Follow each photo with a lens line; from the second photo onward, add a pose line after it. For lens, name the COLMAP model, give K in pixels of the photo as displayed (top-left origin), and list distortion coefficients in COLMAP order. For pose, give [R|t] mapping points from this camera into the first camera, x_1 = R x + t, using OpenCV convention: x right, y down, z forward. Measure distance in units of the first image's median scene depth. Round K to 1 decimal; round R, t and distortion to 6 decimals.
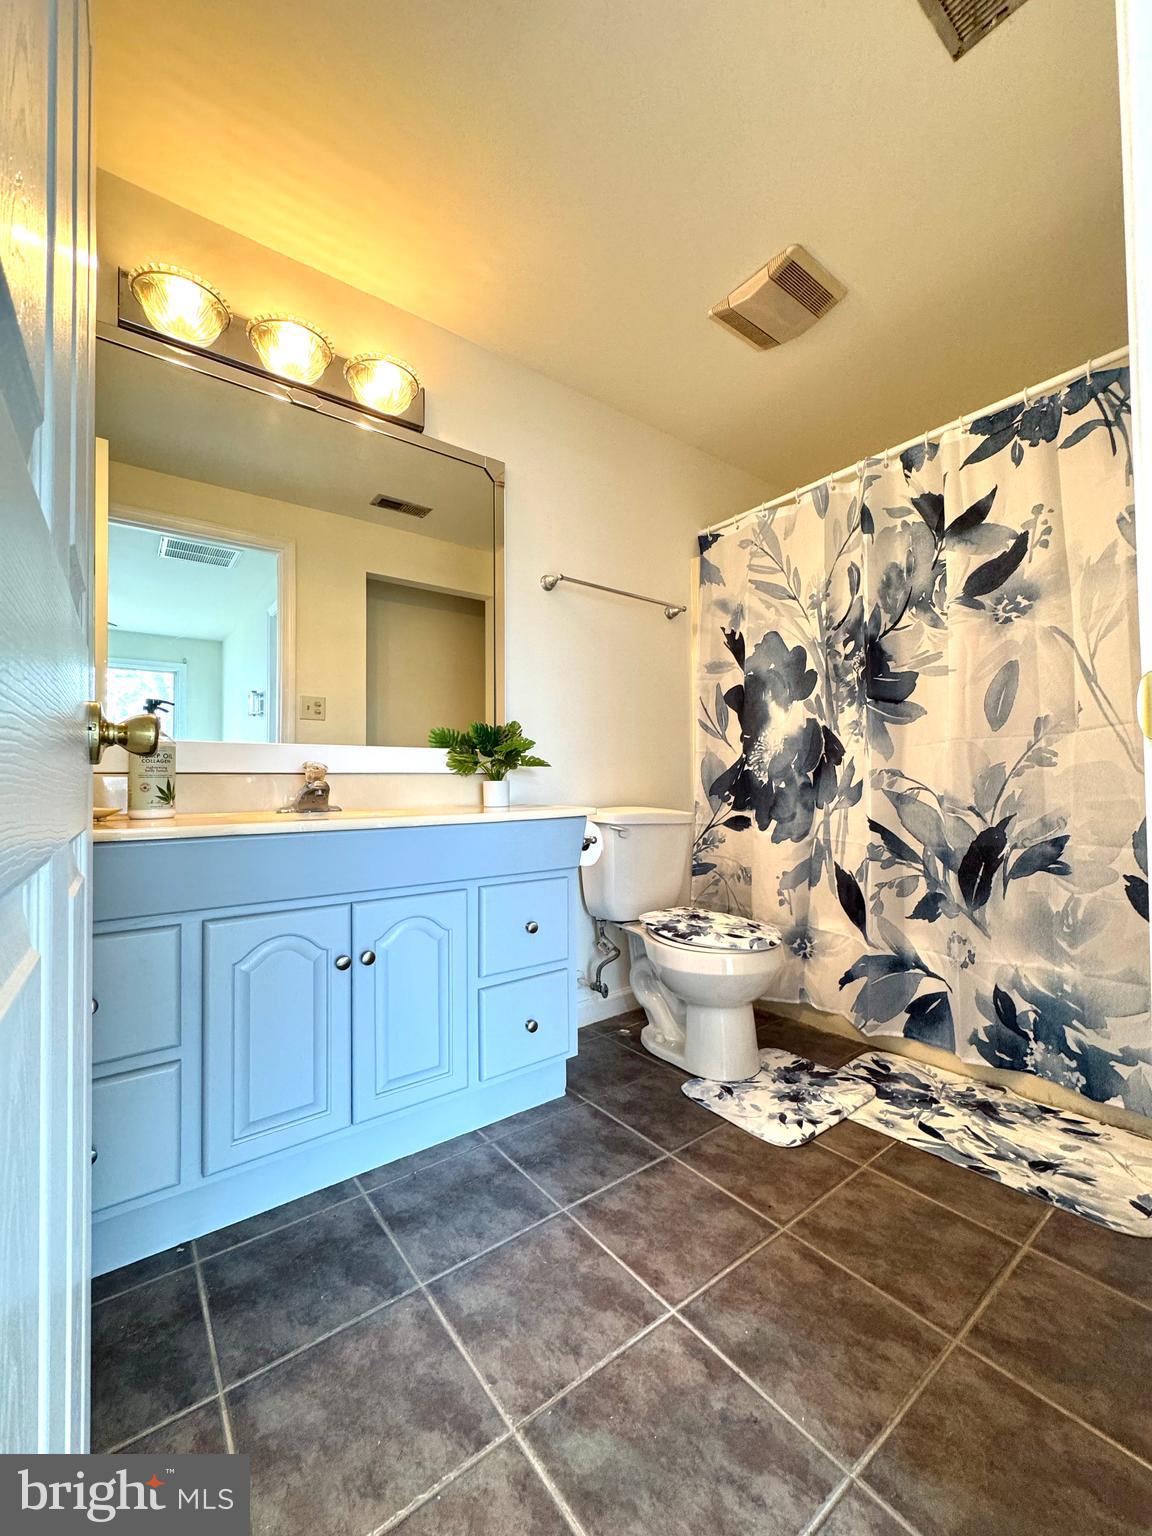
lens RADIAL K [[615.5, 0, 574.7], [0, 615.5, 771.8], [0, 0, 1]] dist [-0.003521, 0.001684]
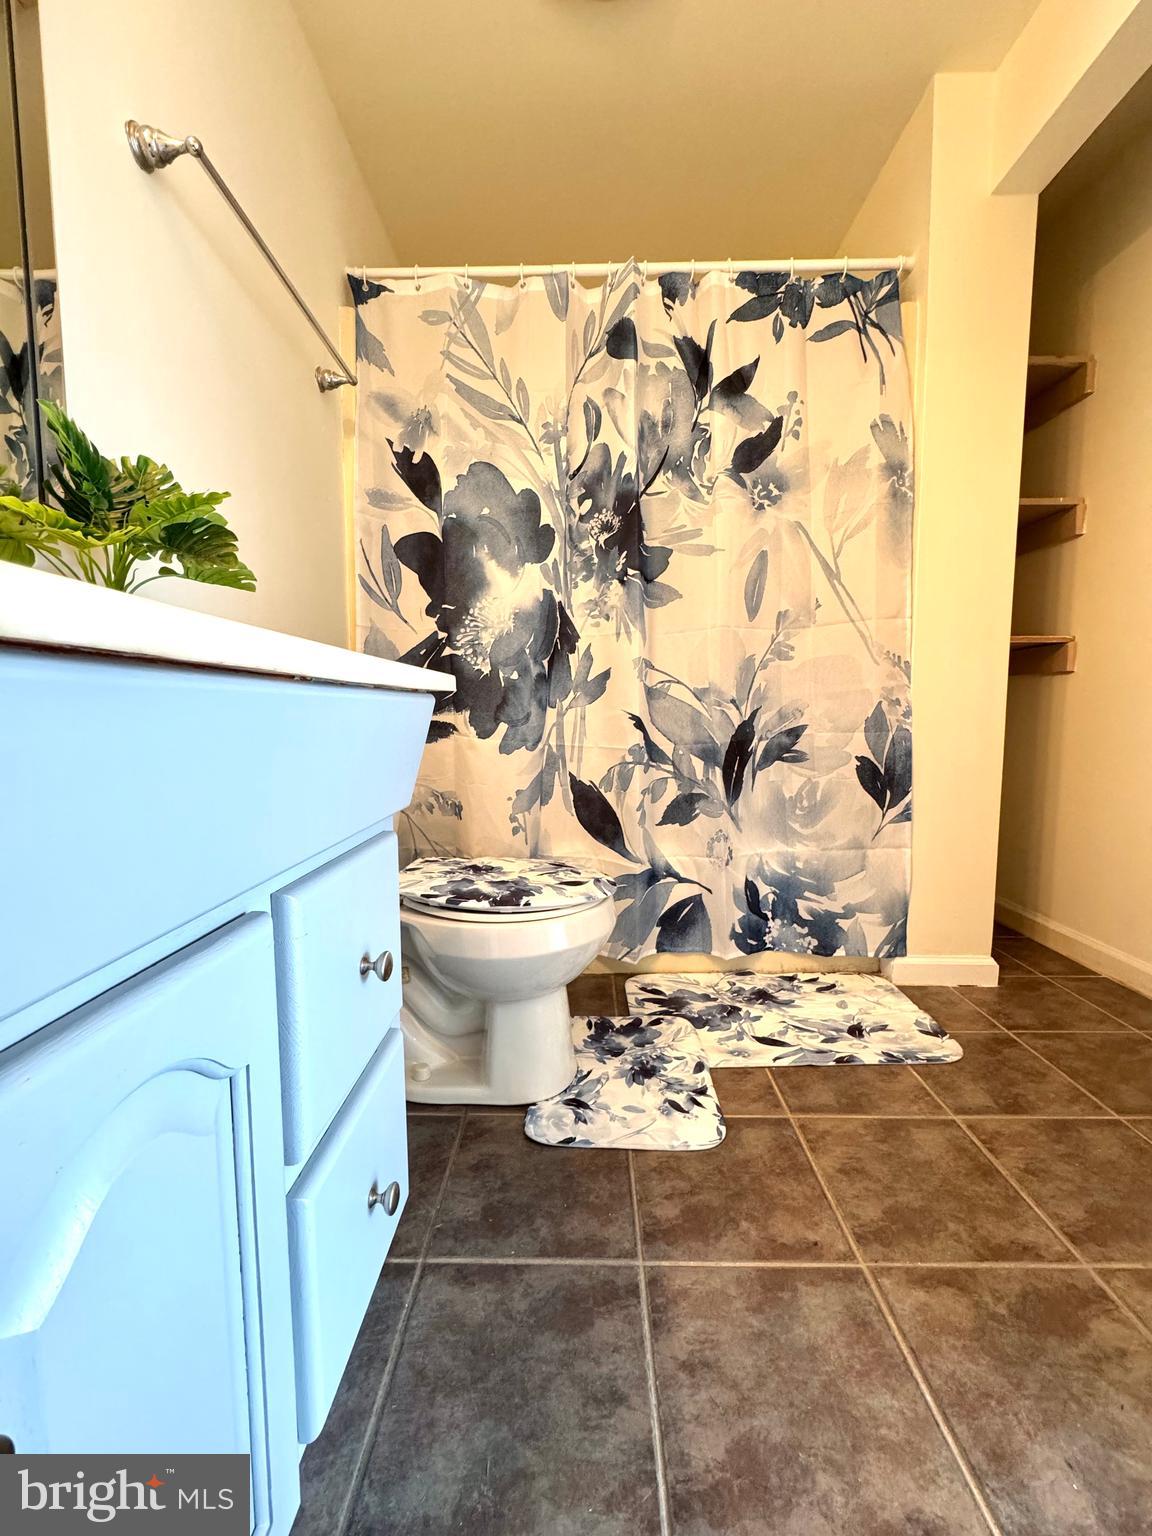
lens RADIAL K [[615.5, 0, 580.1], [0, 615.5, 769.6], [0, 0, 1]] dist [-0.003521, 0.001684]
pose [[0.616025, -0.065875, 0.784967, -0.255026], [-0.017015, 0.995152, 0.096867, 0.075185], [-0.787543, -0.073029, 0.611918, 0.579860]]
